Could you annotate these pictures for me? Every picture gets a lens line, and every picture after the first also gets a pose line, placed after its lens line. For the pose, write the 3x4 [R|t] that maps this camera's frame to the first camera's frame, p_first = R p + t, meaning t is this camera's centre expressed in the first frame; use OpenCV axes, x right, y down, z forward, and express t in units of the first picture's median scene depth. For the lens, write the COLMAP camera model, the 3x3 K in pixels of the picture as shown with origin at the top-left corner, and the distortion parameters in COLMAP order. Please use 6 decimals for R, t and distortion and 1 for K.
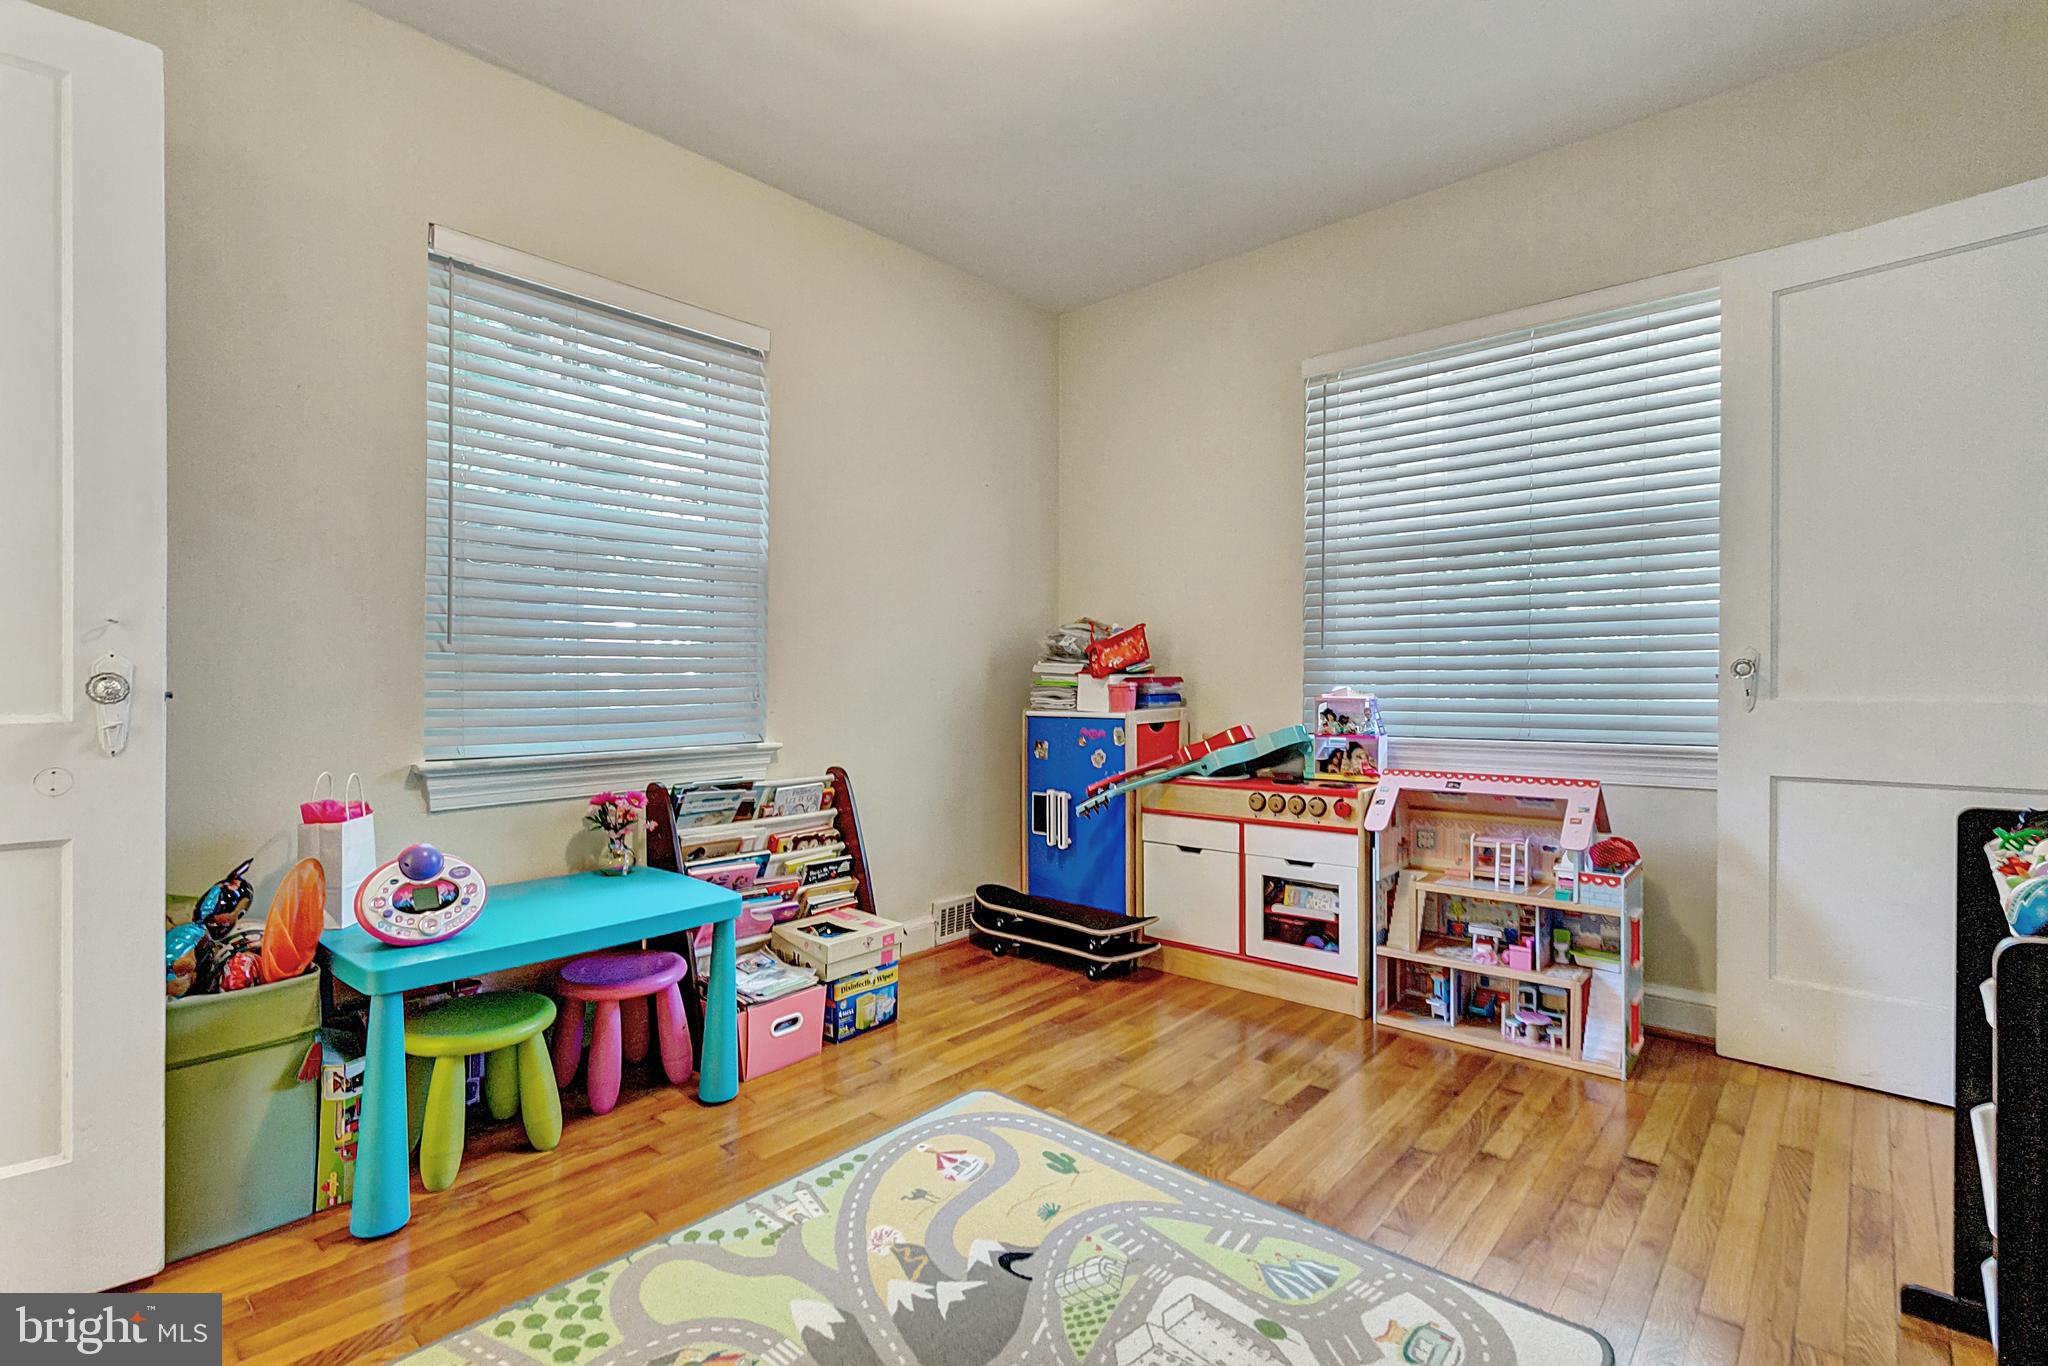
lens RADIAL K [[954.1, 0, 1022.7], [0, 954.1, 673.3], [0, 0, 1]] dist [0.005424, -0.000799]
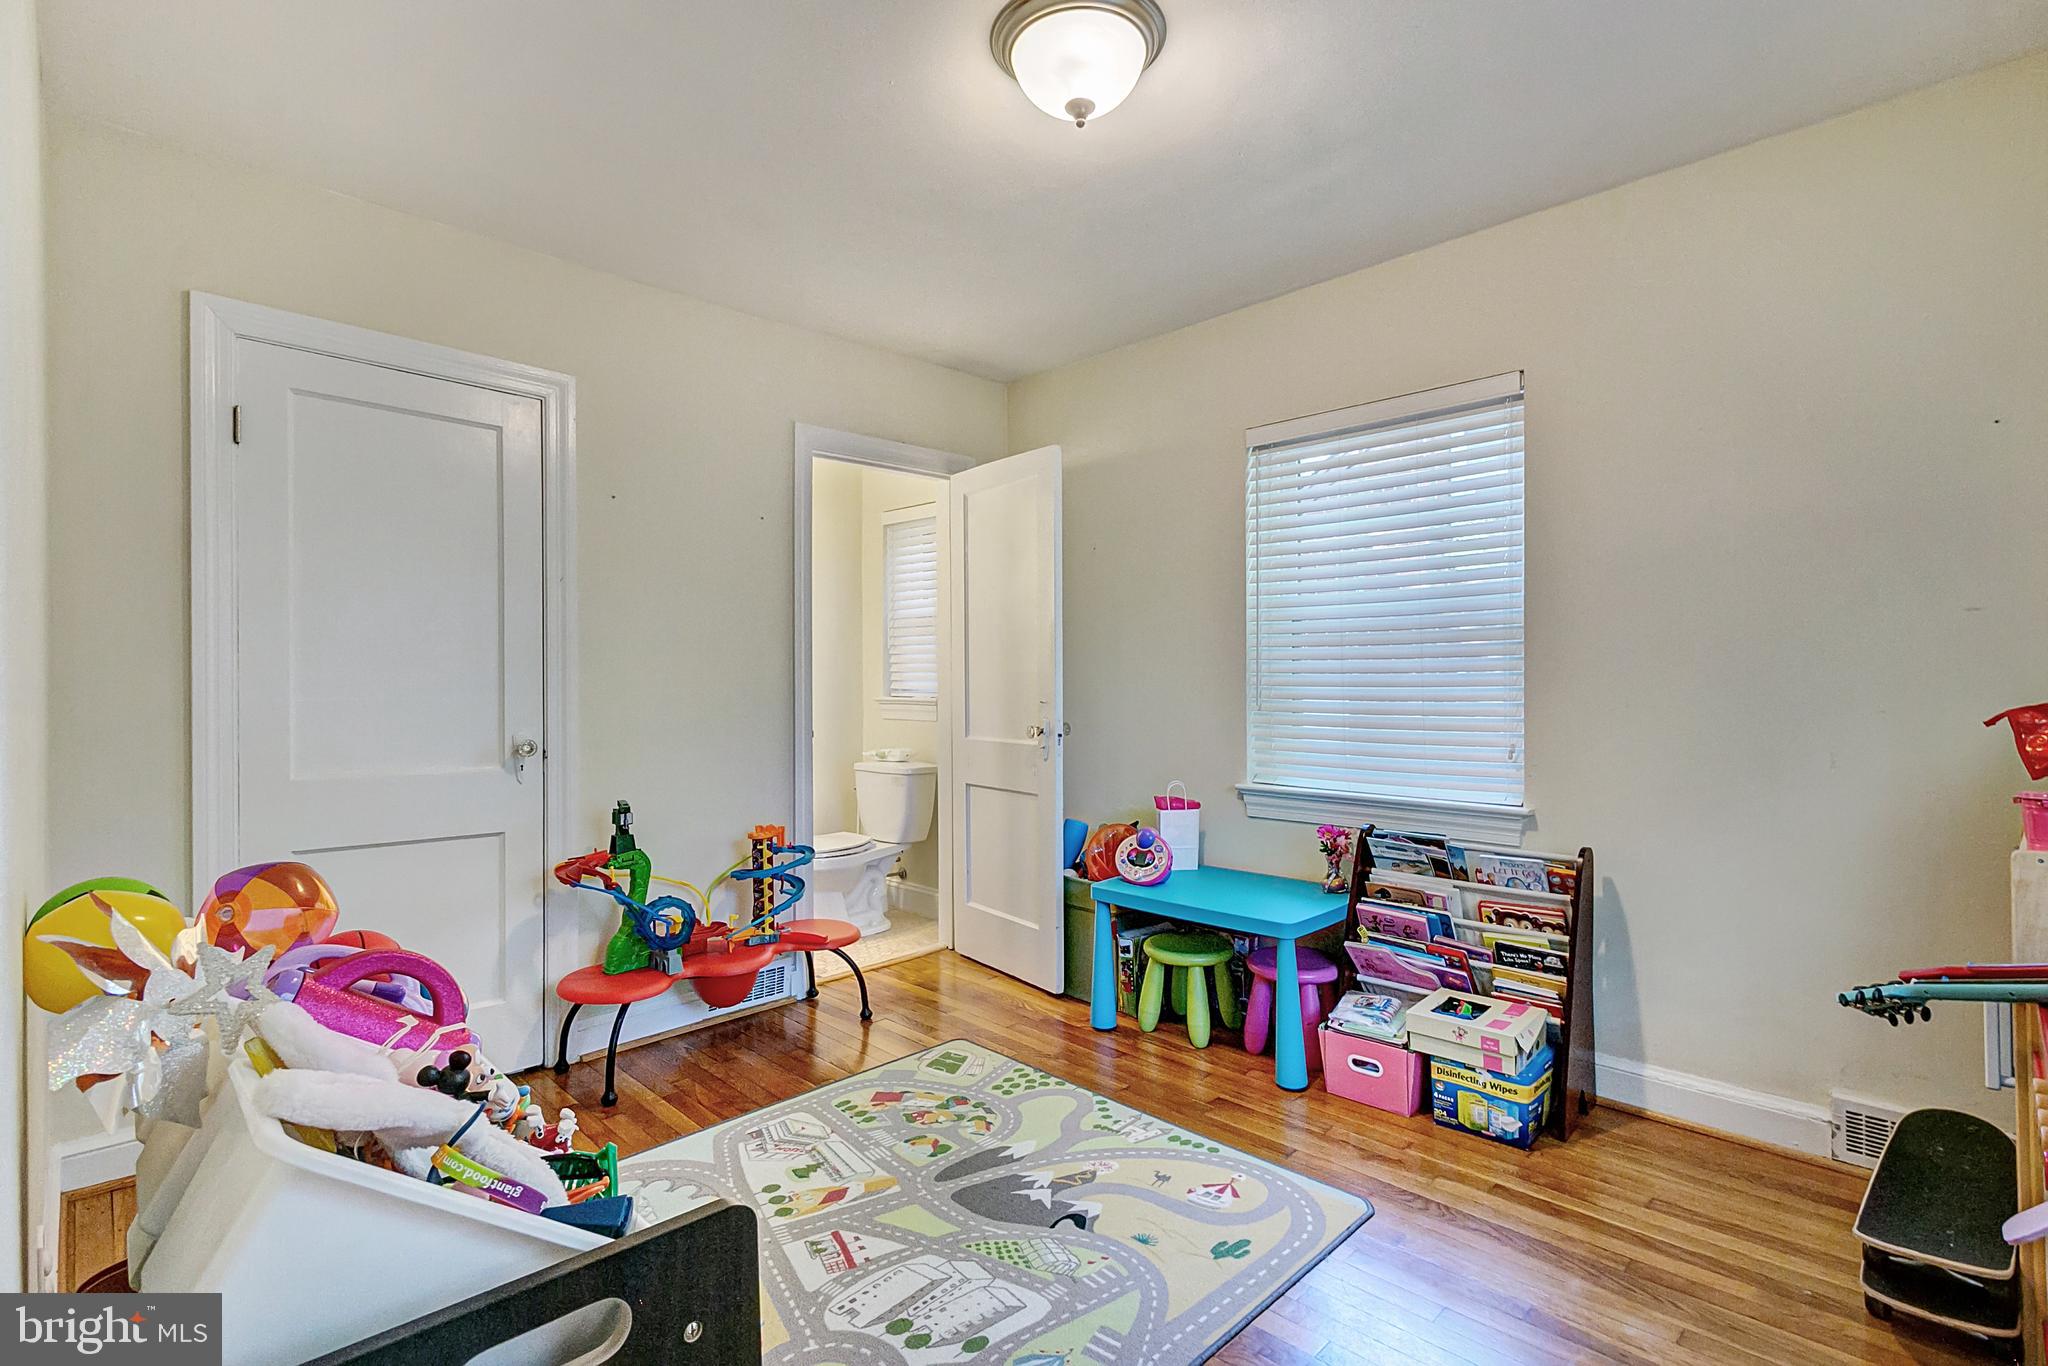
lens RADIAL K [[954.1, 0, 1023.3], [0, 954.1, 686.0], [0, 0, 1]] dist [0.005424, -0.000799]
pose [[-0.068274, 0.003775, -0.997659, 1.018356], [0.006579, 0.999973, 0.003334, -0.077463], [0.997645, -0.006336, -0.068297, 0.832934]]
